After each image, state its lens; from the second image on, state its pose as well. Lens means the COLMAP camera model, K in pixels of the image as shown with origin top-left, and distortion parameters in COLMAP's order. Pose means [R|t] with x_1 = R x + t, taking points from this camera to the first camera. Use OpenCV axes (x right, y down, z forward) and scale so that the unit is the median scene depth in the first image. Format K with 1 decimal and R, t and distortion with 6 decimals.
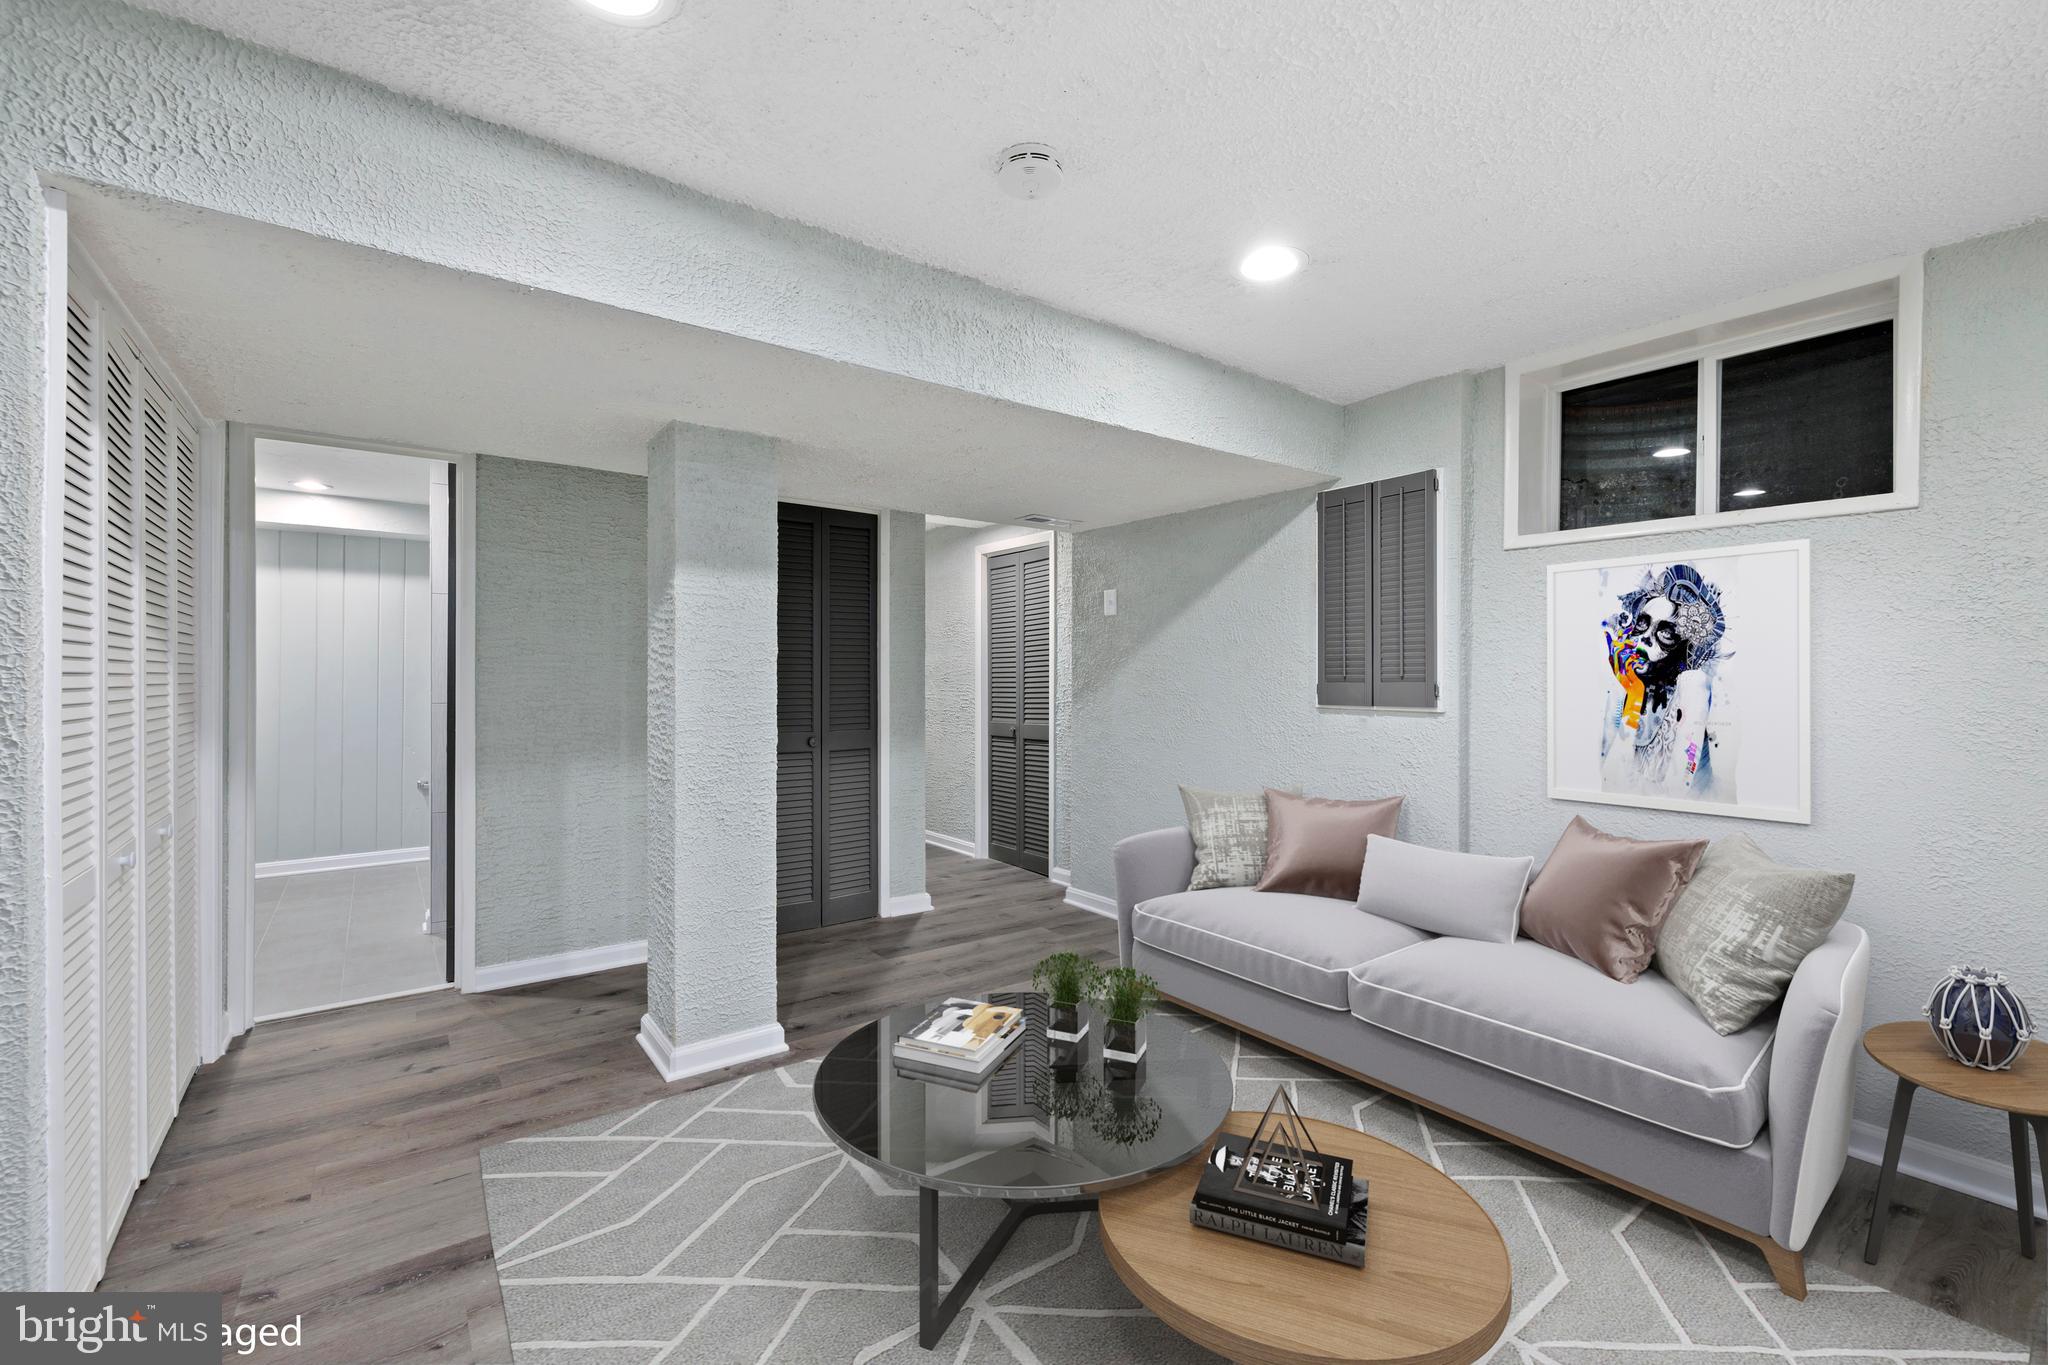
lens RADIAL K [[873.7, 0, 1023.0], [0, 873.7, 681.9], [0, 0, 1]] dist [-0.002205, -0.000427]
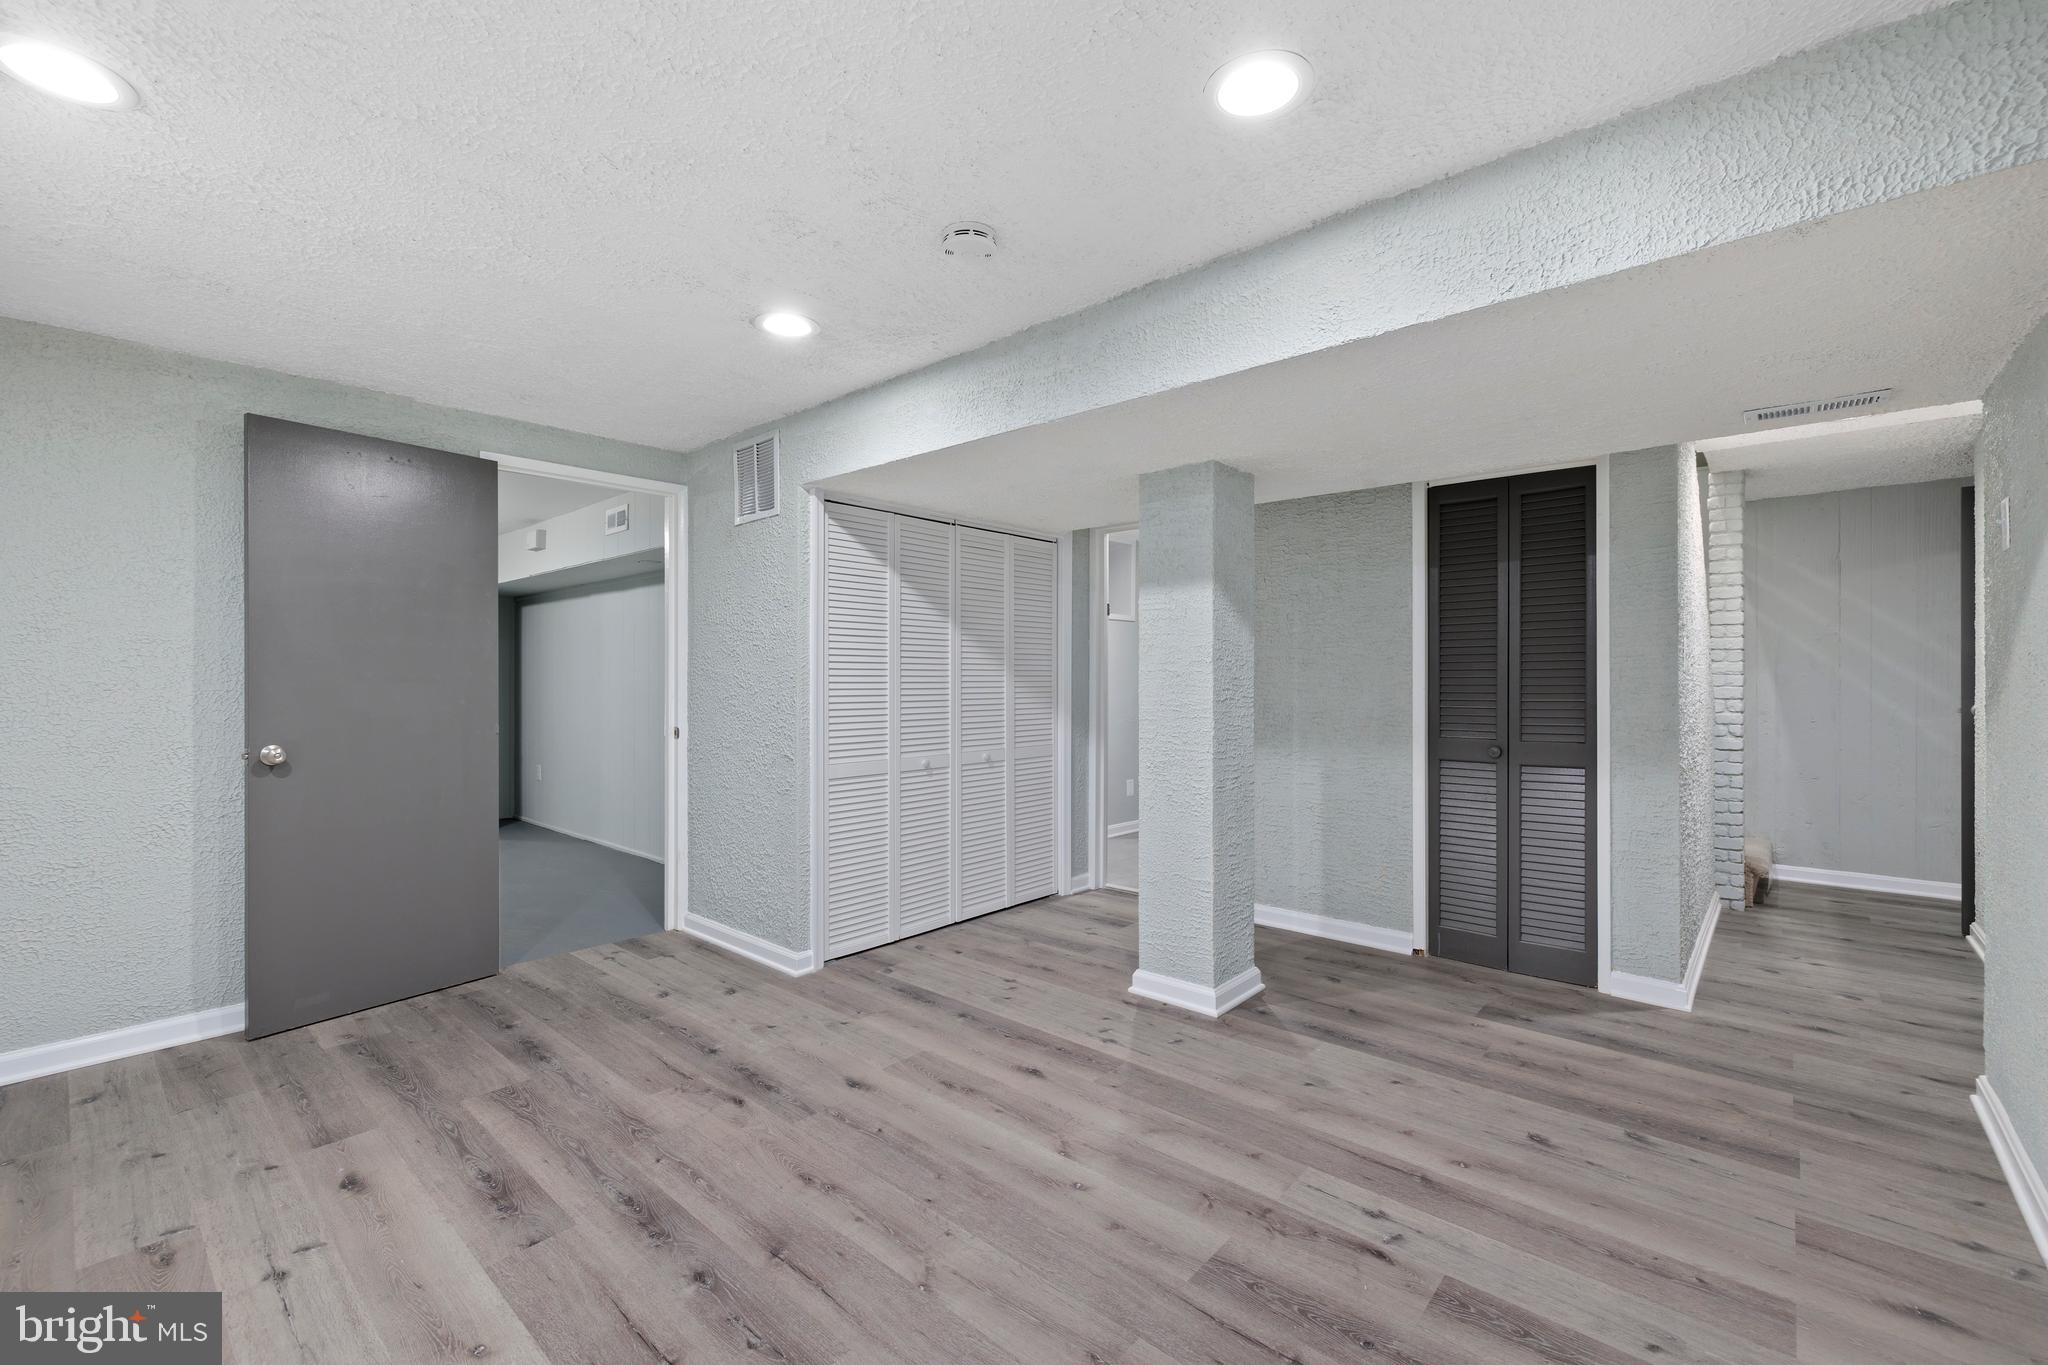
lens RADIAL K [[873.7, 0, 1017.5], [0, 873.7, 679.7], [0, 0, 1]] dist [-0.002205, -0.000427]
pose [[0.181548, -0.002455, -0.983379, 0.546031], [-0.004849, 0.999982, -0.003392, 0.002970], [0.983370, 0.005384, 0.181532, 0.397765]]
